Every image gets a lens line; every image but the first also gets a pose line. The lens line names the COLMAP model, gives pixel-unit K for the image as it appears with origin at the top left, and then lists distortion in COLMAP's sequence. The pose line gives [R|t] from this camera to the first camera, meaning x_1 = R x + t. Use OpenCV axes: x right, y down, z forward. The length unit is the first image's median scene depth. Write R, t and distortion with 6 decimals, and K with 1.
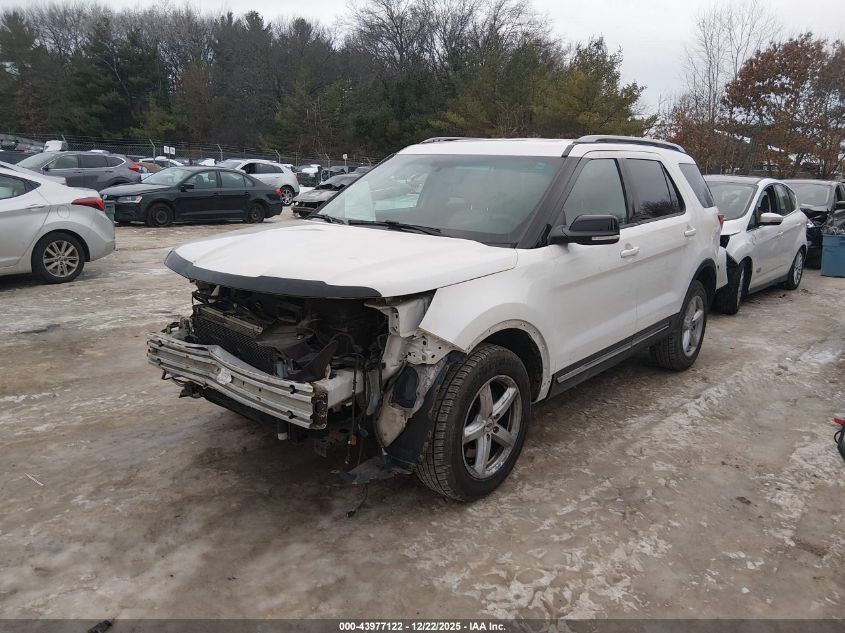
lens RADIAL K [[684.8, 0, 412.5], [0, 684.8, 316.3], [0, 0, 1]] dist [0.089294, -0.148682]
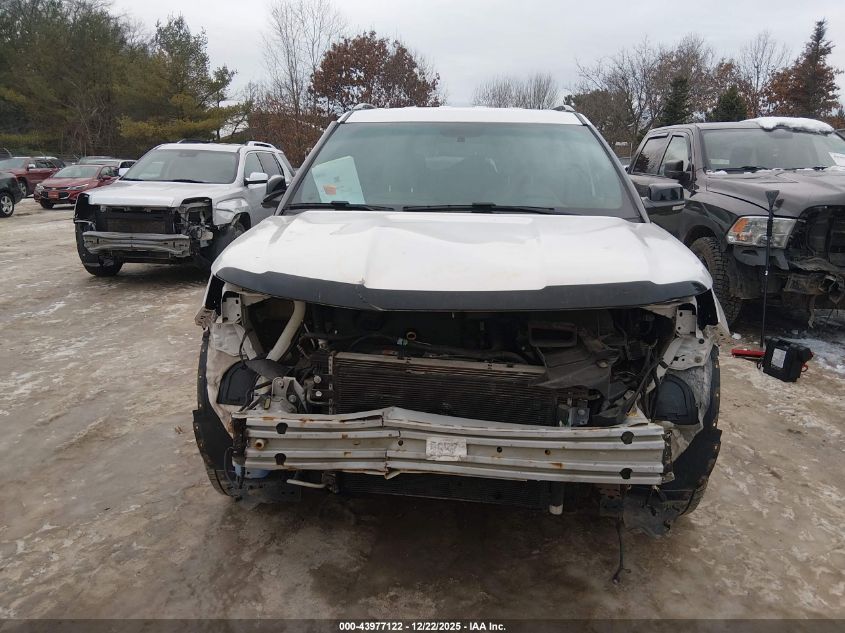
lens RADIAL K [[670.6, 0, 419.0], [0, 670.6, 315.8], [0, 0, 1]] dist [0.078363, -0.149329]
pose [[0.784270, -0.153306, 0.601180, -0.636453], [0.140996, 0.987677, 0.067930, -0.081721], [-0.604186, 0.031488, 0.796221, 0.488902]]
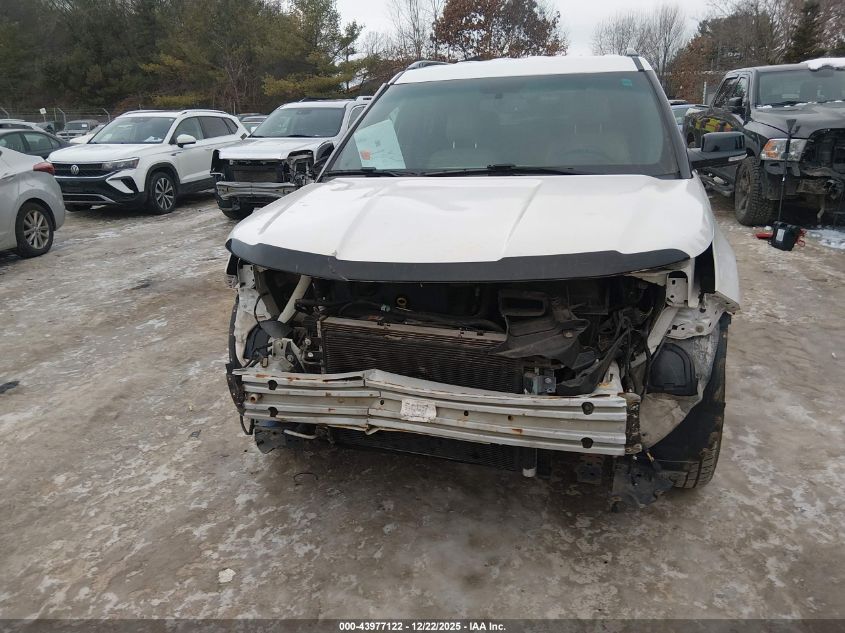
lens RADIAL K [[670.6, 0, 419.0], [0, 670.6, 315.8], [0, 0, 1]] dist [0.078363, -0.149329]
pose [[0.899042, -0.187366, 0.395749, -0.505699], [0.154453, 0.981427, 0.113776, -0.080336], [-0.409717, -0.041165, 0.911283, 0.375638]]
